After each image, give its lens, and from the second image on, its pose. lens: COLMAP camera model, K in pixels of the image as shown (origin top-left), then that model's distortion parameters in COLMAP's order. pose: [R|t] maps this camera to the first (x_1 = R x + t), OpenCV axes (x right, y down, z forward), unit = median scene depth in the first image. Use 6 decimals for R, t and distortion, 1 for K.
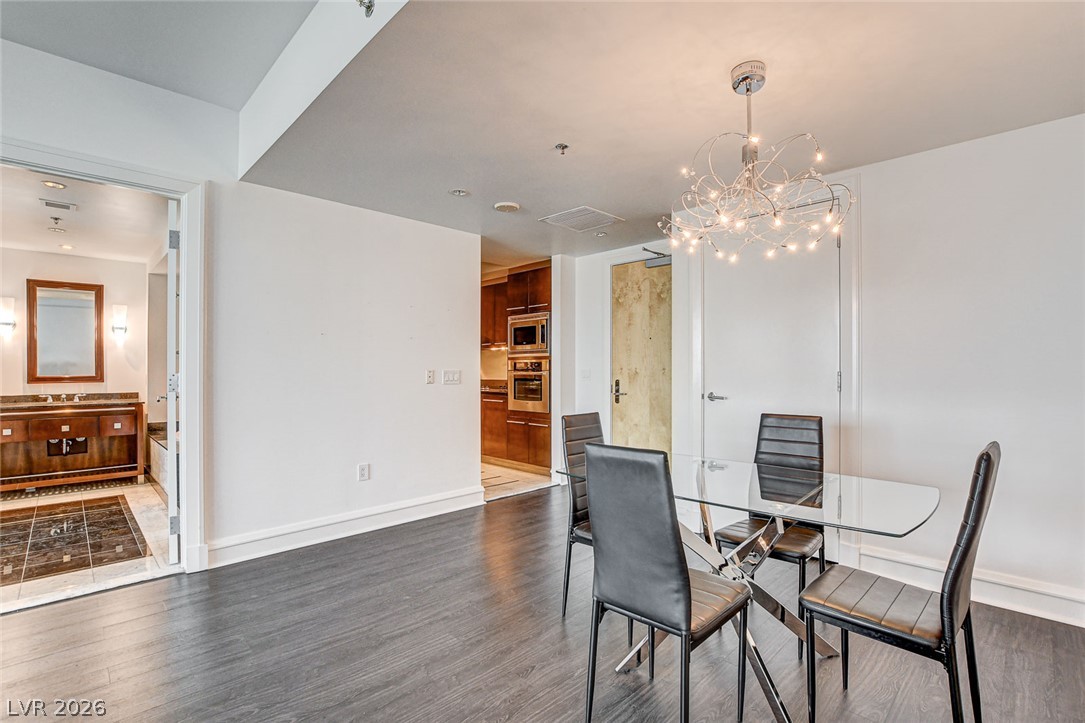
lens RADIAL K [[499.3, 0, 547.8], [0, 499.3, 368.7], [0, 0, 1]] dist [-0.026052, 0.001423]
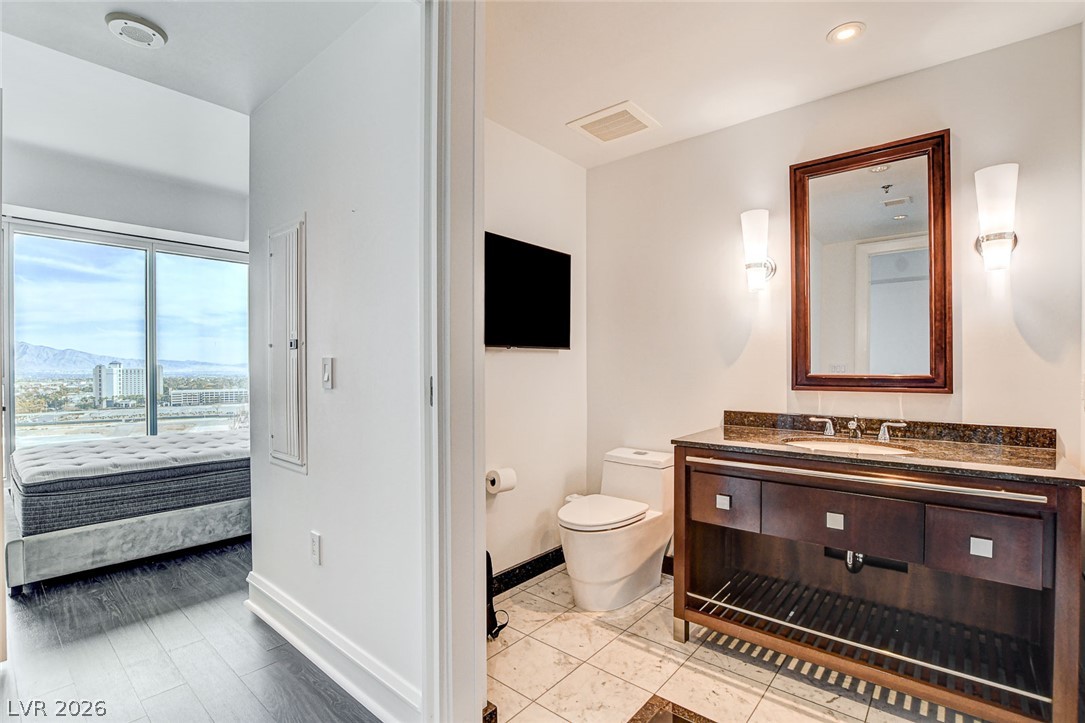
lens RADIAL K [[499.3, 0, 547.8], [0, 499.3, 368.7], [0, 0, 1]] dist [-0.026052, 0.001423]
pose [[0.092850, 0.007893, -0.995649, -0.605853], [-0.002057, 0.999968, 0.007735, 0.007235], [0.995678, 0.001329, 0.092864, 0.706201]]
